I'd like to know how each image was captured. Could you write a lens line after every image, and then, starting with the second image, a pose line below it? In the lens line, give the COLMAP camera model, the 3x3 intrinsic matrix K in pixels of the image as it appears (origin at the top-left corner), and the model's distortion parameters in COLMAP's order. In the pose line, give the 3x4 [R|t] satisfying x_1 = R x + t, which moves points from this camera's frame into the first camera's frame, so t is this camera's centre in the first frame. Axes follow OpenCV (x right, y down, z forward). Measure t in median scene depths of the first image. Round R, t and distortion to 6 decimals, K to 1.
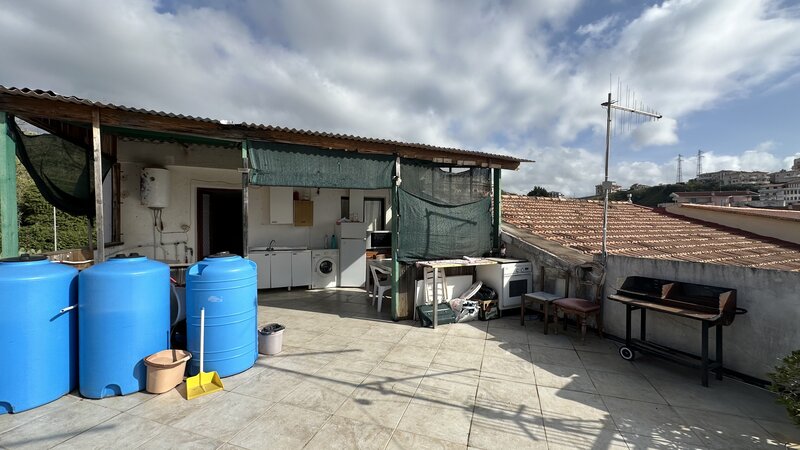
lens RADIAL K [[321.1, 0, 400.0], [0, 321.1, 225.0], [0, 0, 1]] dist [-0.002600, 0.000226]
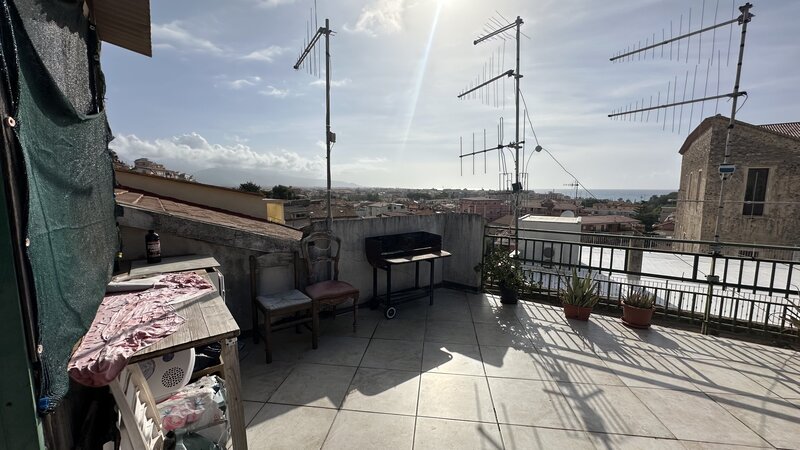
lens RADIAL K [[321.1, 0, 400.0], [0, 321.1, 225.0], [0, 0, 1]] dist [-0.002600, 0.000226]
pose [[-0.209687, -0.114282, 0.971067, -0.281731], [0.001328, 0.993112, 0.117164, 0.007766], [-0.977768, 0.025858, -0.208091, 1.319303]]
